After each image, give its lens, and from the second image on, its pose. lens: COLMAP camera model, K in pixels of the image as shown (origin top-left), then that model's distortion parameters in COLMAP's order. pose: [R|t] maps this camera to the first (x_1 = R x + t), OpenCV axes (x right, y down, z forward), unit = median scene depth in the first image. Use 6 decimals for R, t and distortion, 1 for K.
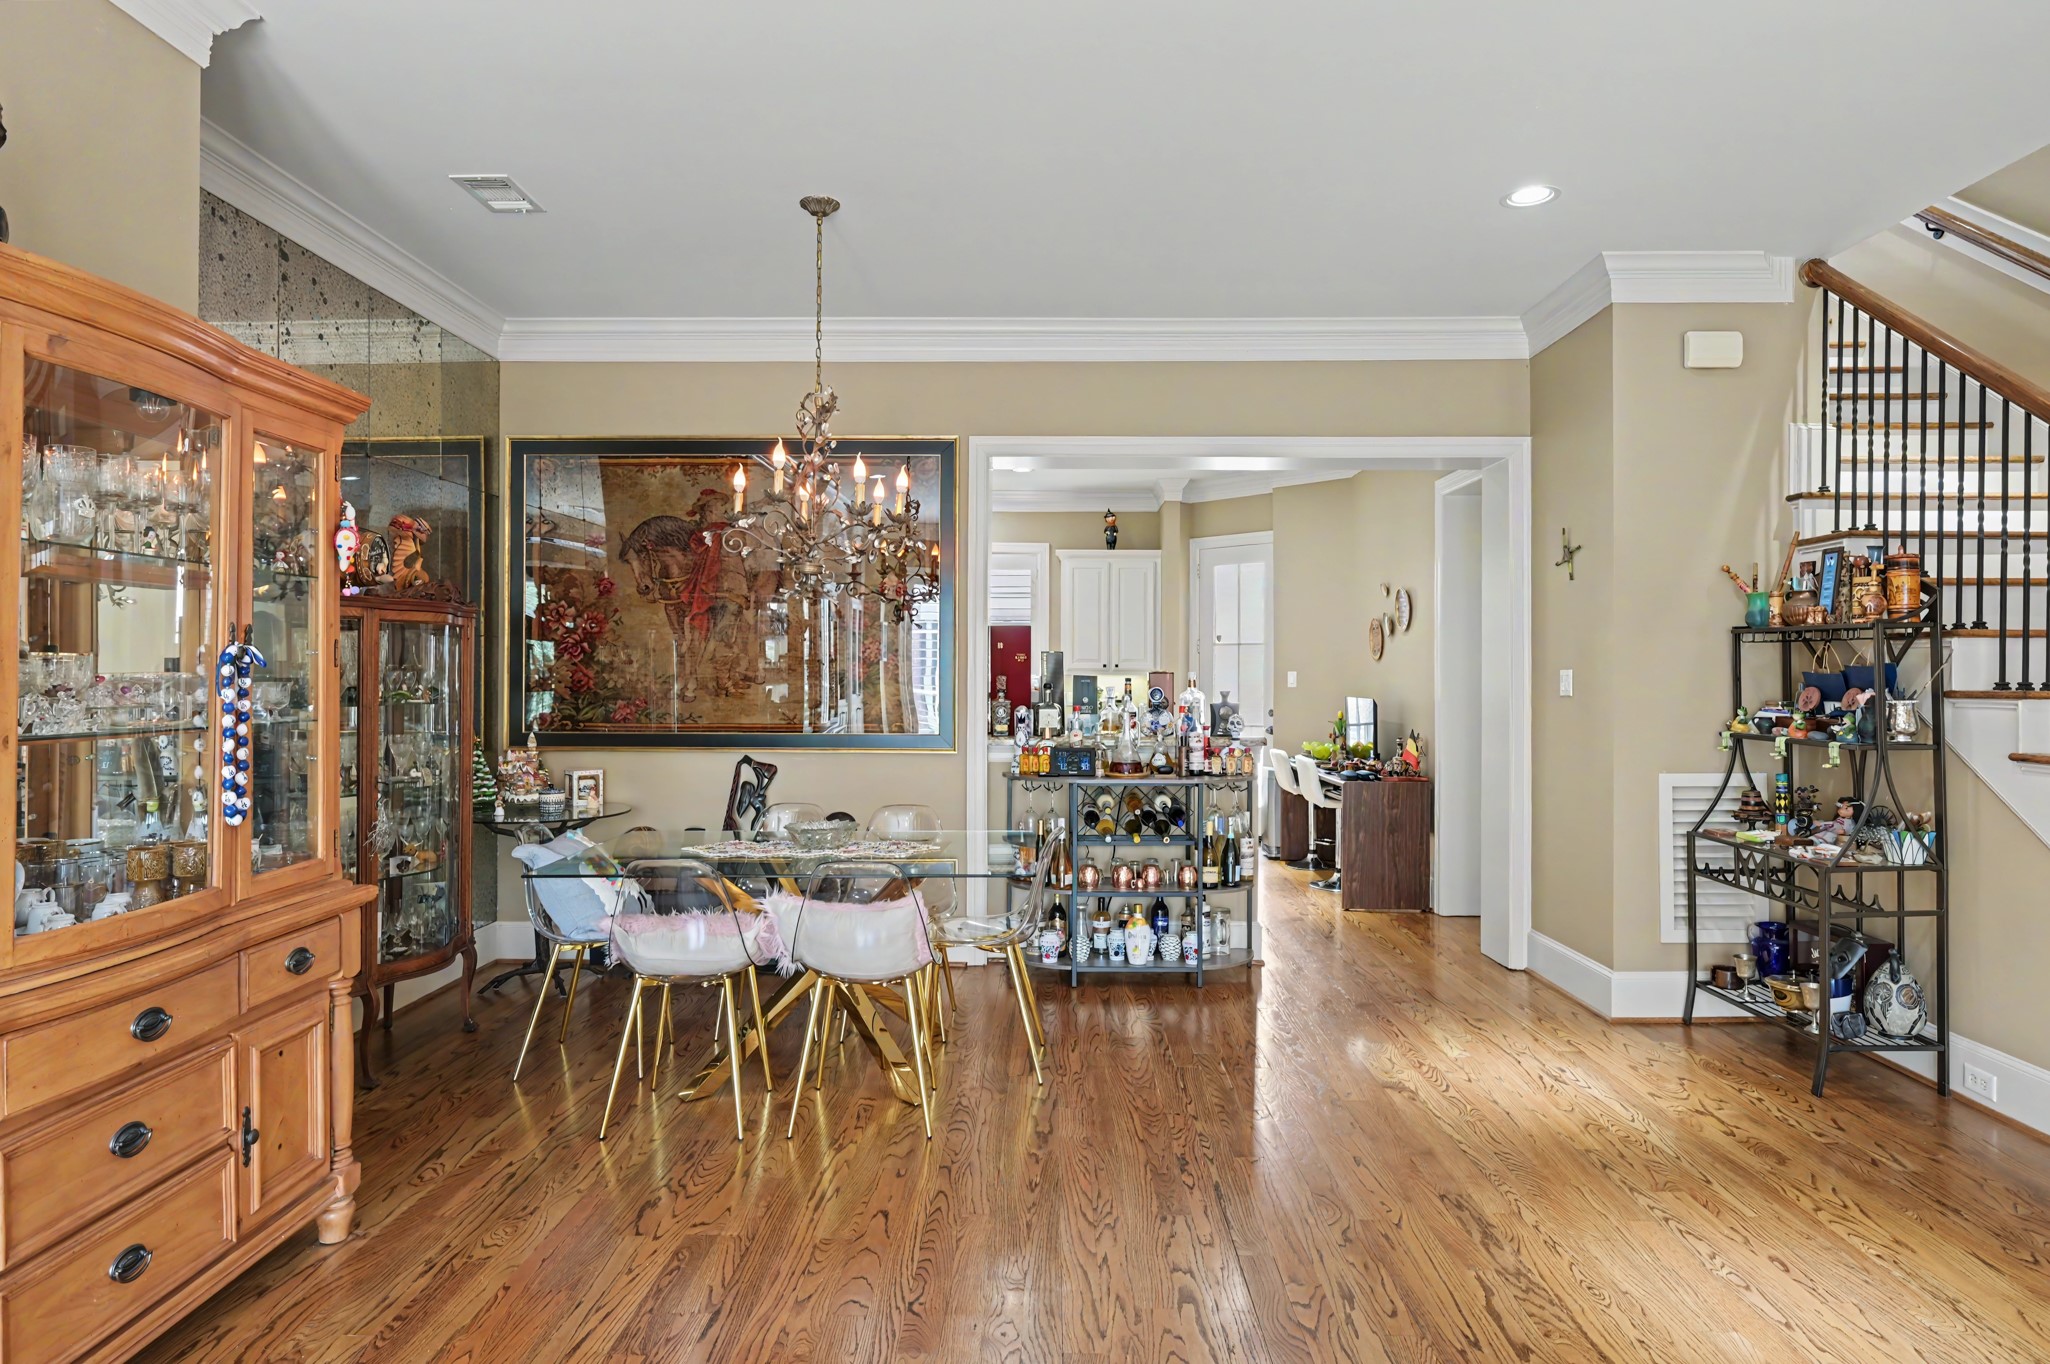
lens RADIAL K [[1175.1, 0, 1017.5], [0, 1175.1, 663.1], [0, 0, 1]] dist [0.000402, -0.000098]
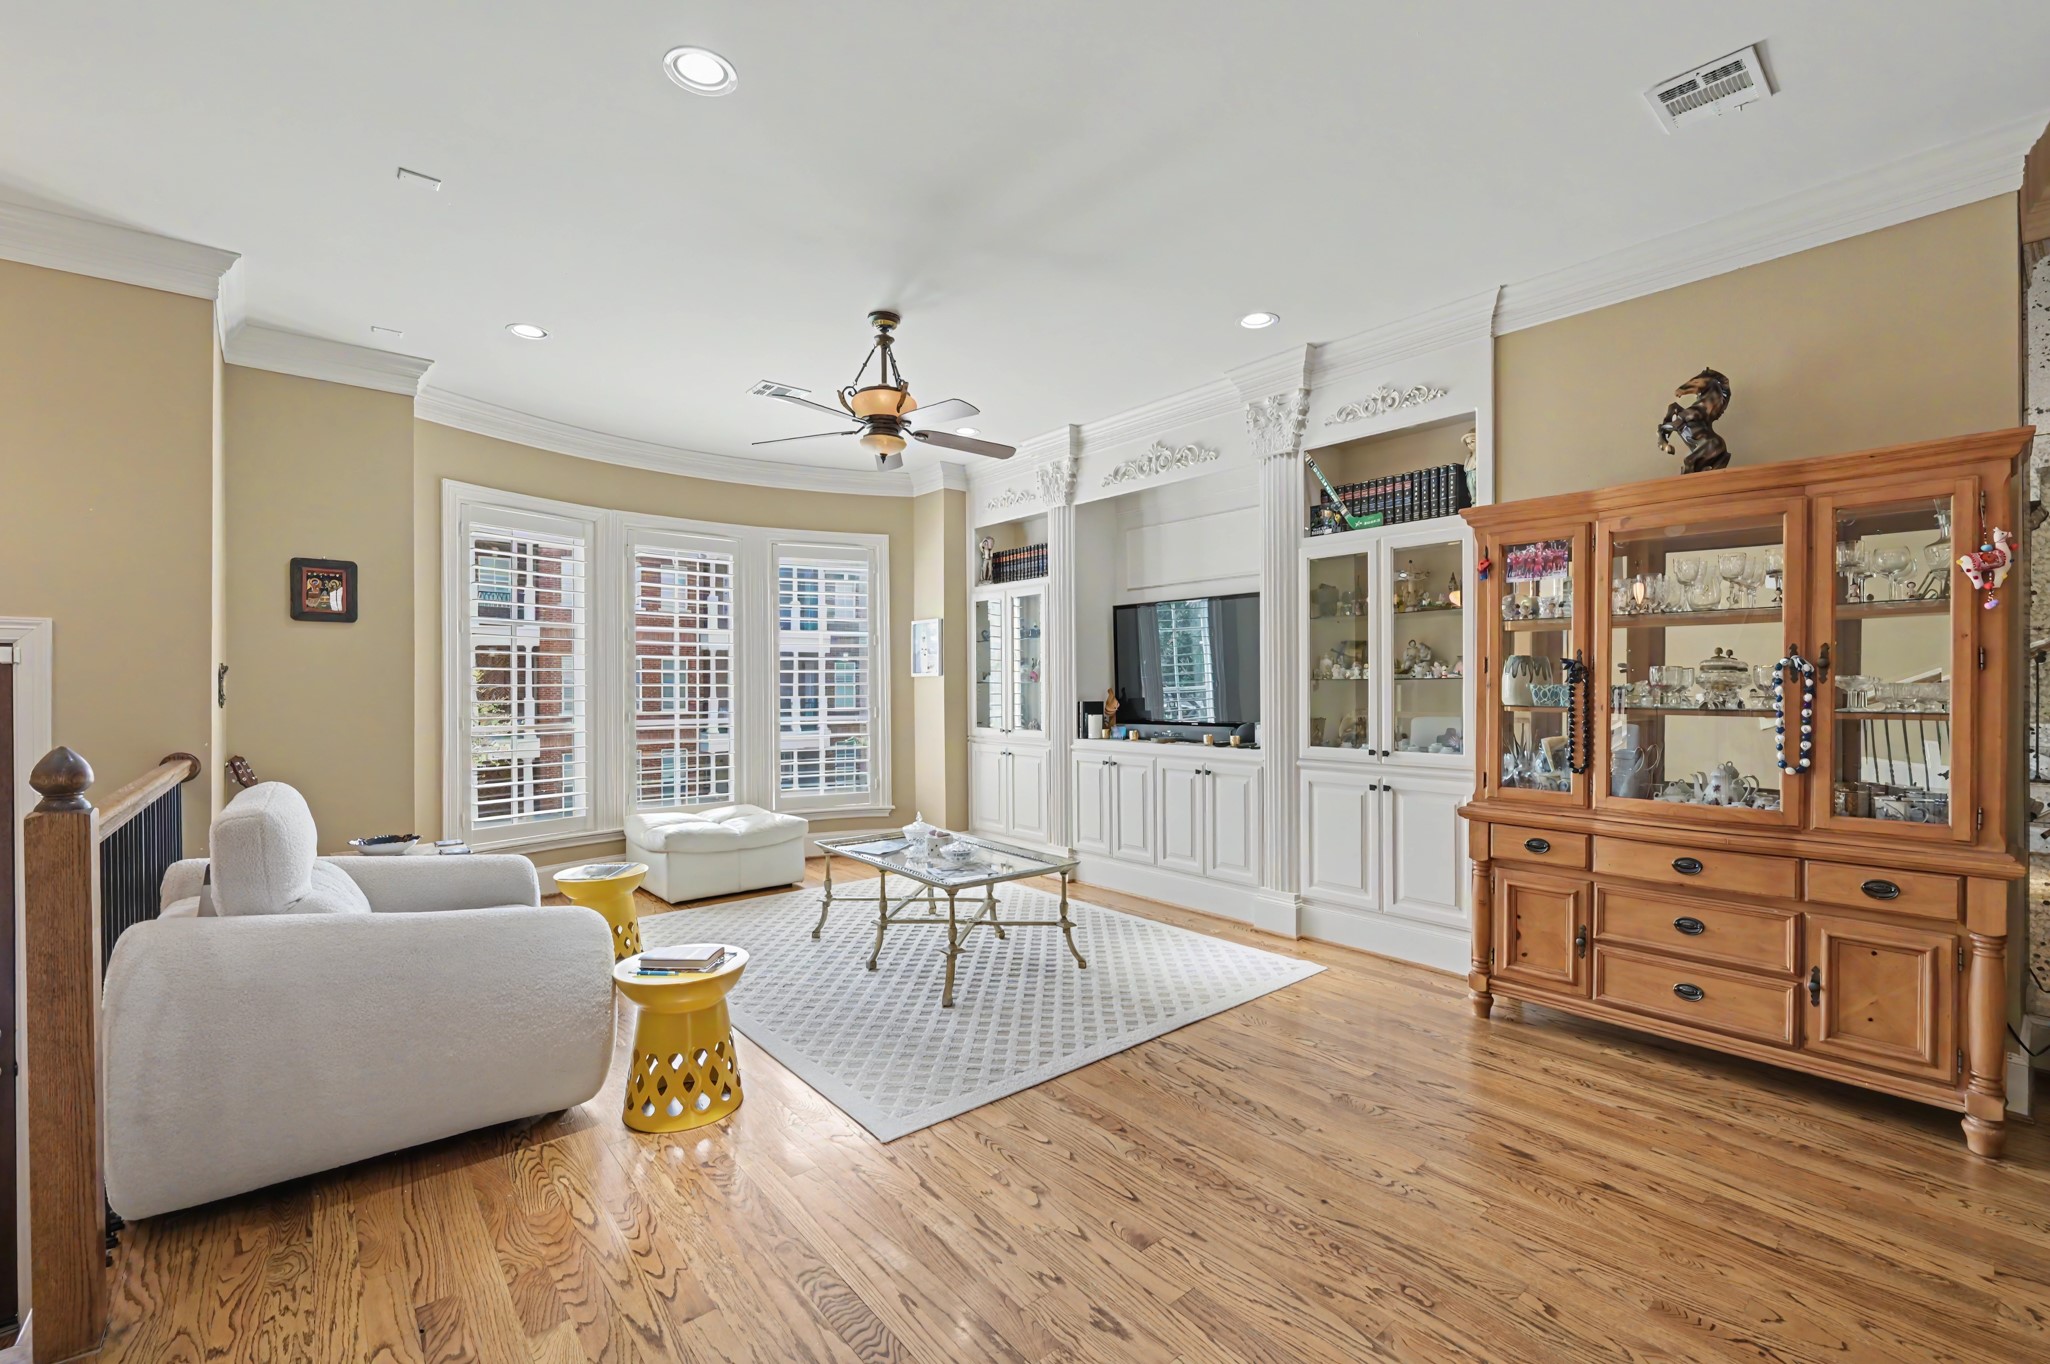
lens RADIAL K [[886.6, 0, 1053.6], [0, 886.6, 688.9], [0, 0, 1]] dist [-0.003284, 0.000097]
pose [[-0.739865, 0.001366, -0.672754, 0.446645], [0.003651, 0.999991, -0.001984, 0.013091], [0.672745, -0.003924, -0.739864, 0.646118]]
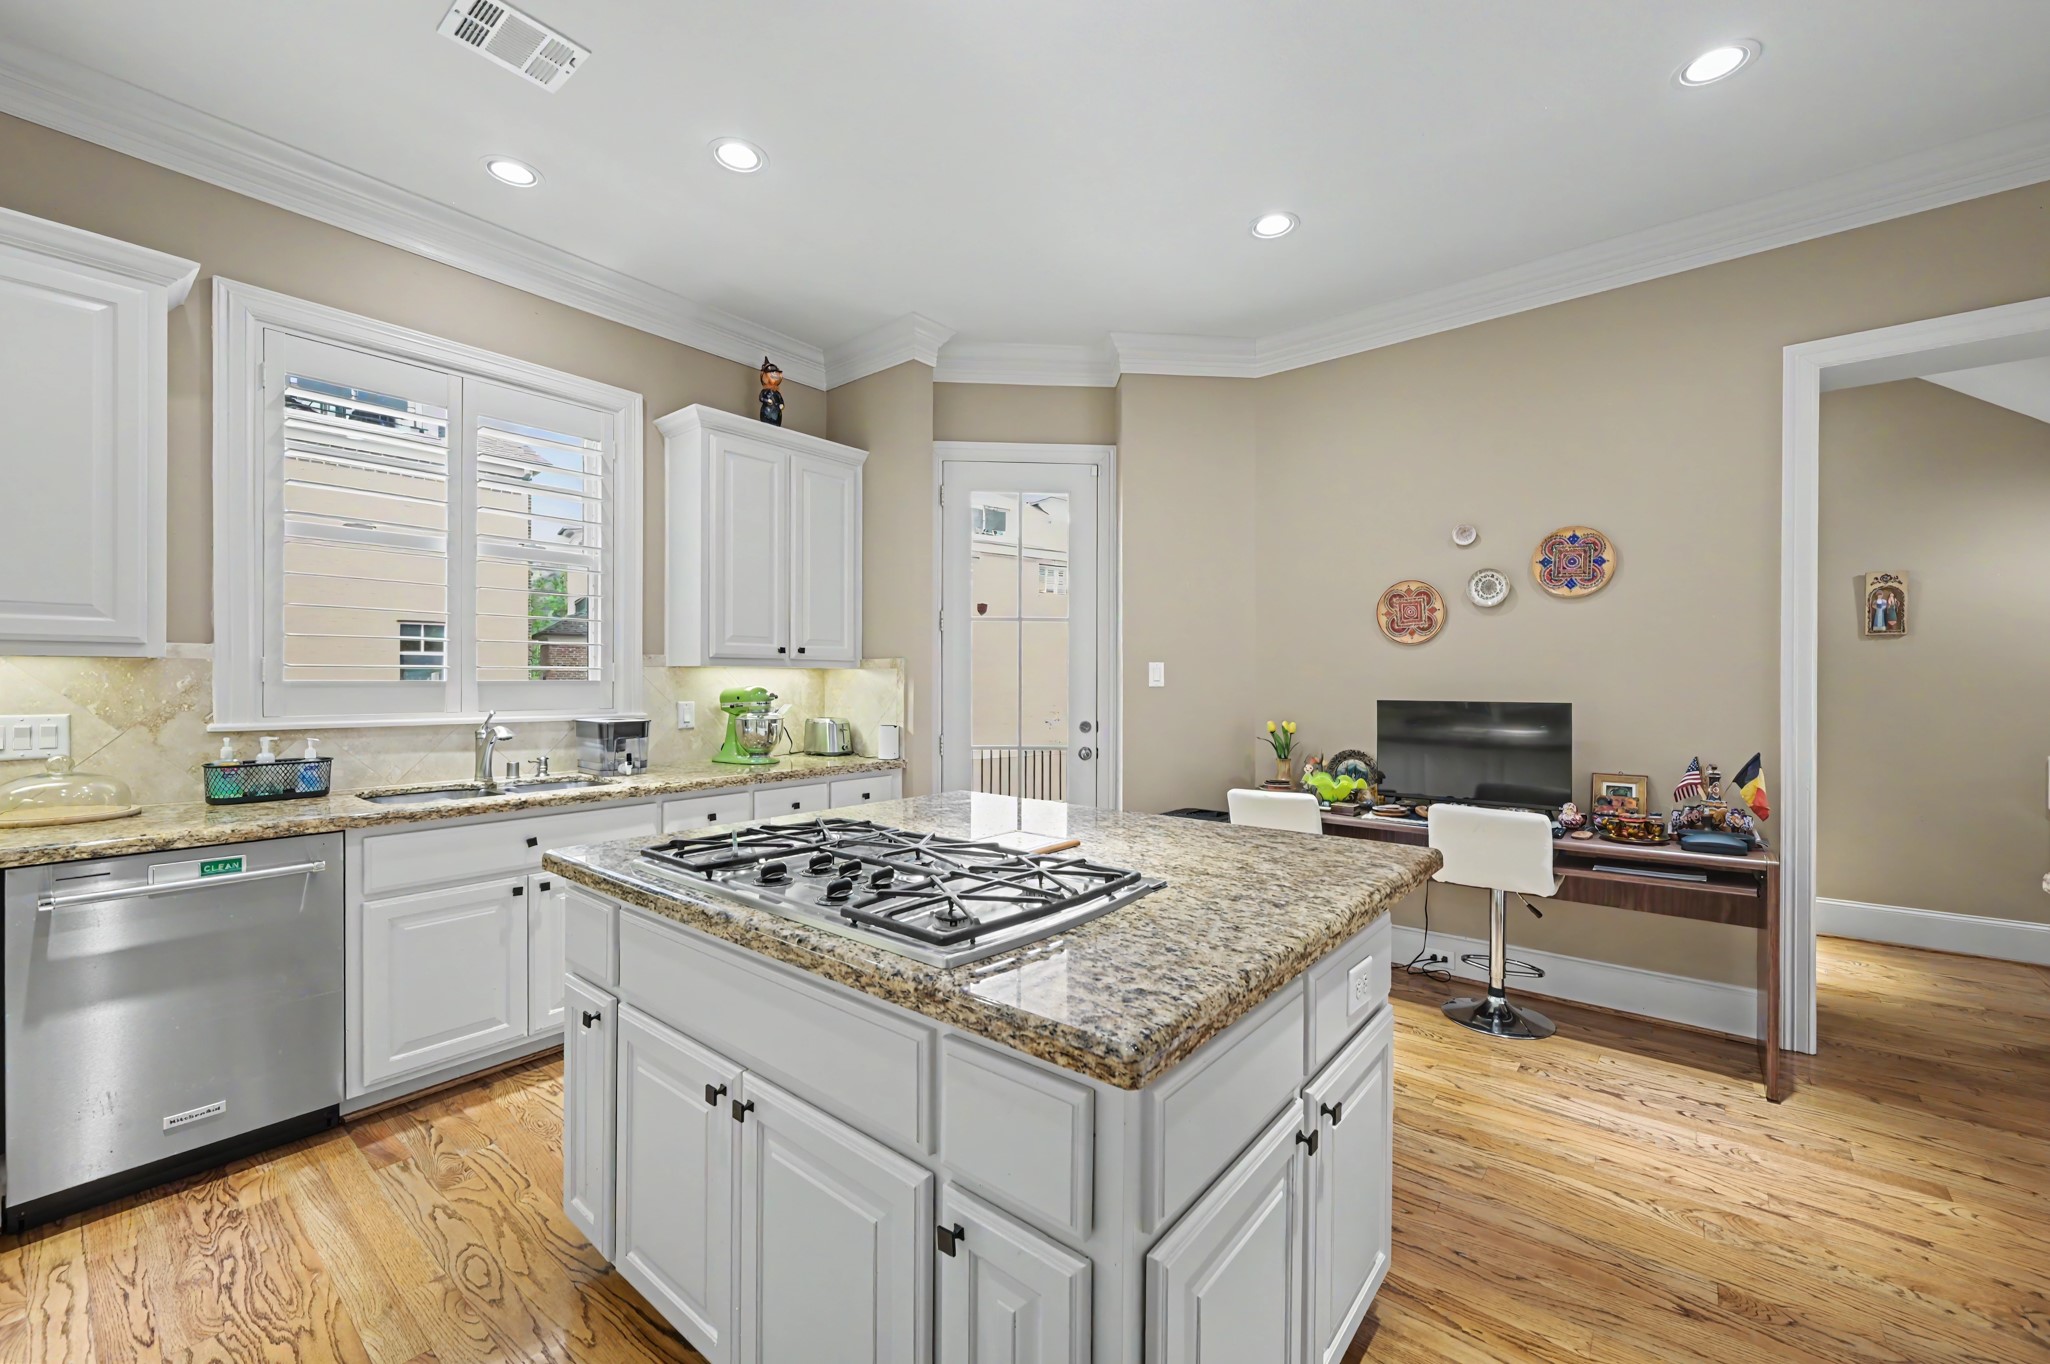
lens RADIAL K [[813.4, 0, 1027.0], [0, 813.4, 677.3], [0, 0, 1]] dist [-0.002485, 0.000938]
pose [[0.596396, 0.003311, 0.802684, -0.362383], [-0.006897, 0.999976, 0.001000, 0.032842], [-0.802661, -0.006132, 0.596404, 1.659021]]
